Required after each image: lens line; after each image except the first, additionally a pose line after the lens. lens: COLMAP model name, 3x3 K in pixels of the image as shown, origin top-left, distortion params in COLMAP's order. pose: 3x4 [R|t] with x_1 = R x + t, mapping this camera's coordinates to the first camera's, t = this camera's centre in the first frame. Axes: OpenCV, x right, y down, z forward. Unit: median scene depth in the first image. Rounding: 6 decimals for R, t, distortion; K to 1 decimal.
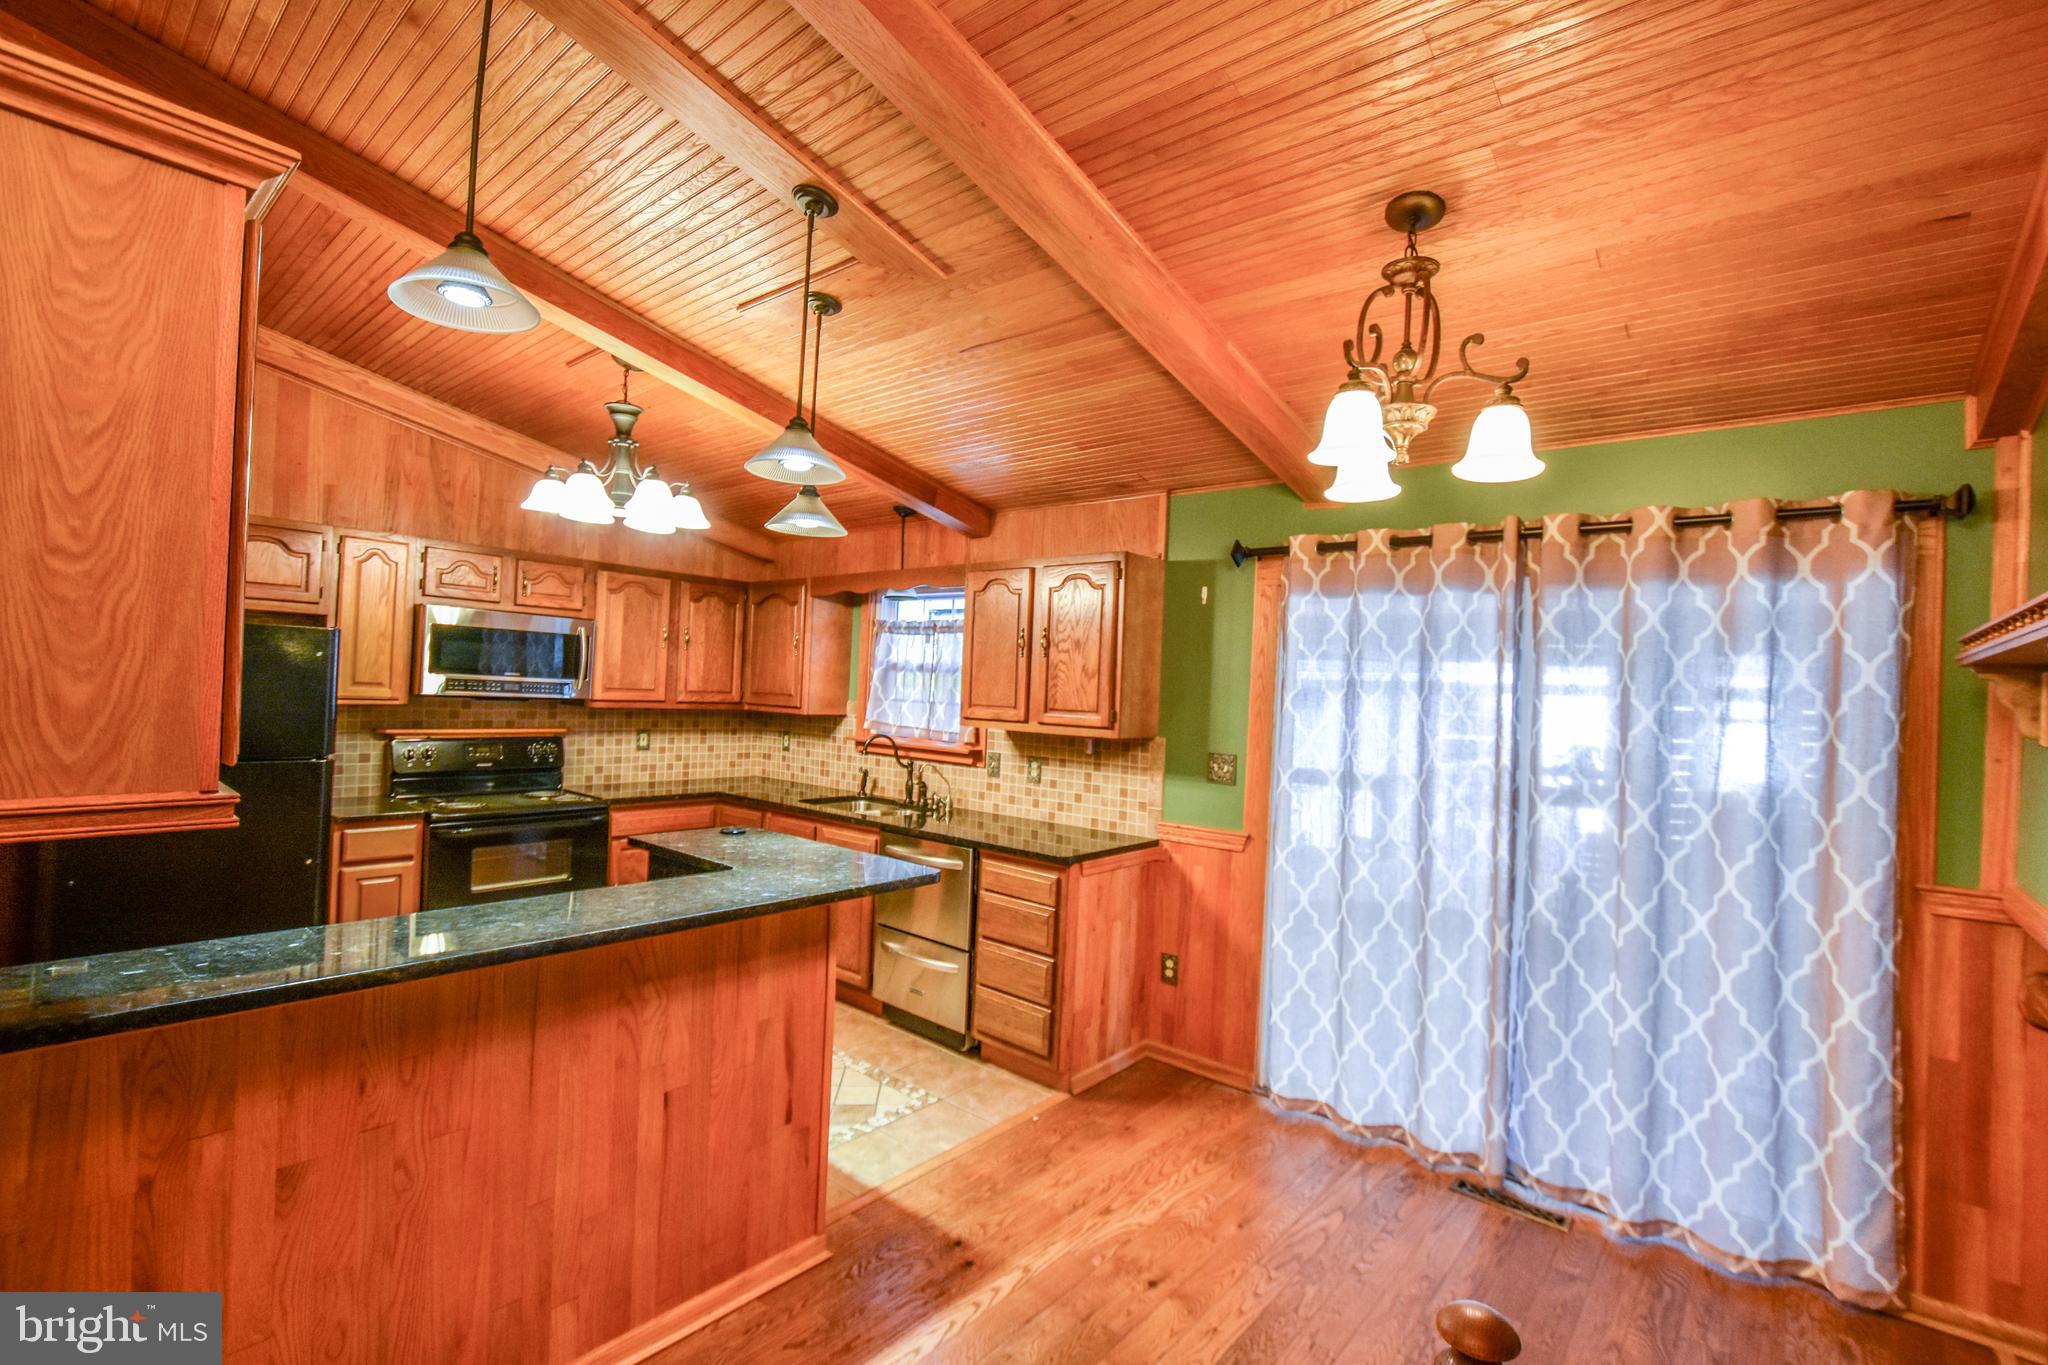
lens RADIAL K [[890.4, 0, 1043.5], [0, 890.4, 675.0], [0, 0, 1]] dist [0.000481, -0.000112]
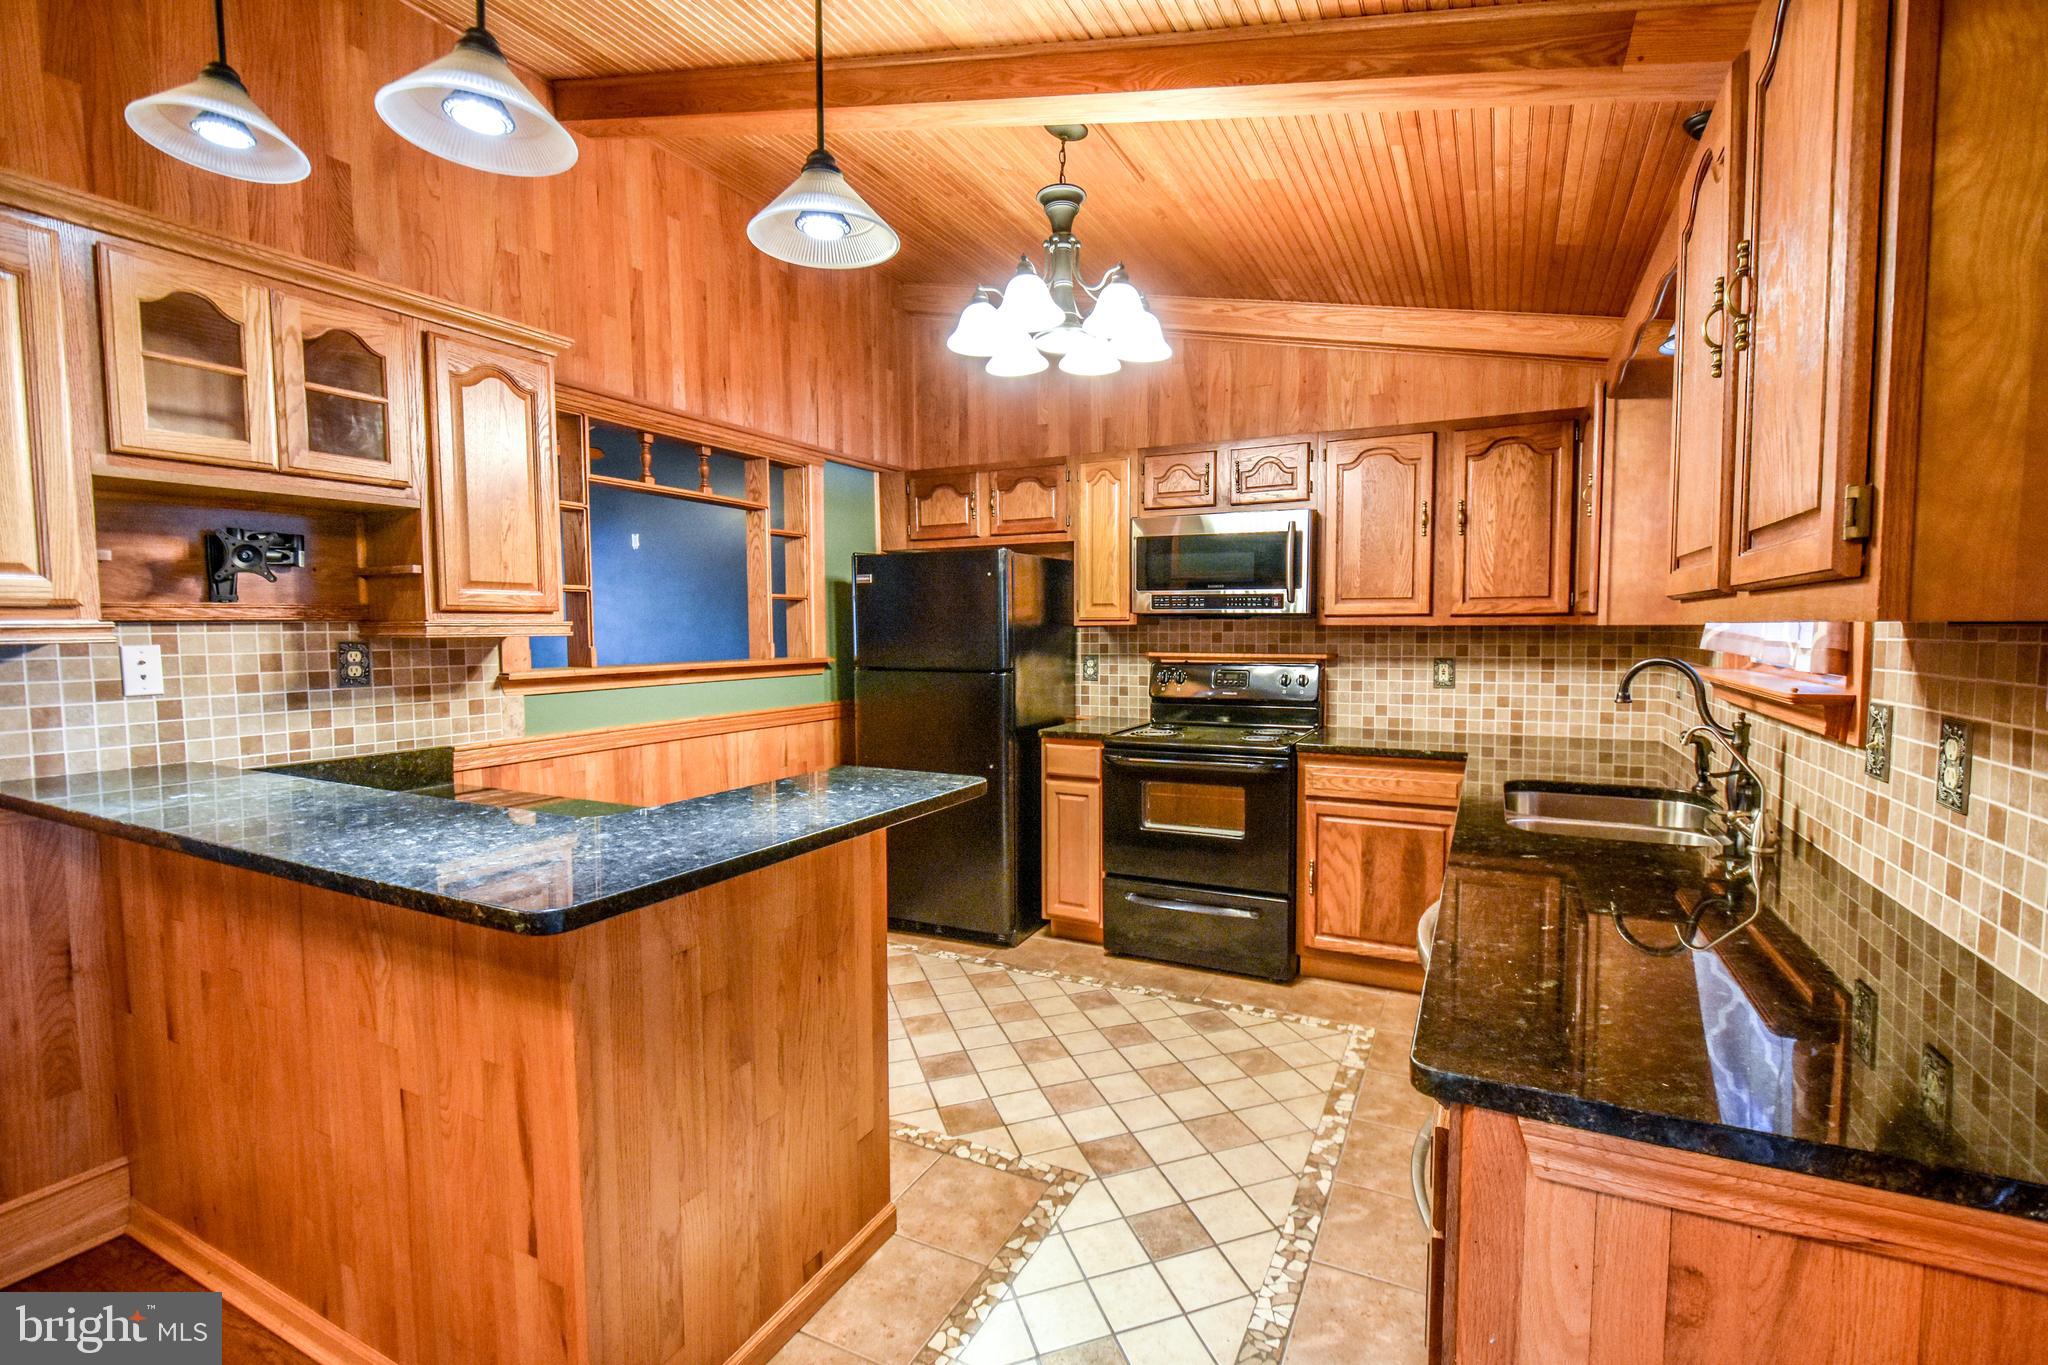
lens RADIAL K [[890.4, 0, 1077.9], [0, 890.4, 683.4], [0, 0, 1]] dist [0.000481, -0.000112]
pose [[0.245843, 0.019225, -0.969119, 0.166133], [0.030597, 0.999151, 0.027583, 0.053654], [0.968827, -0.036433, 0.245046, 0.554480]]
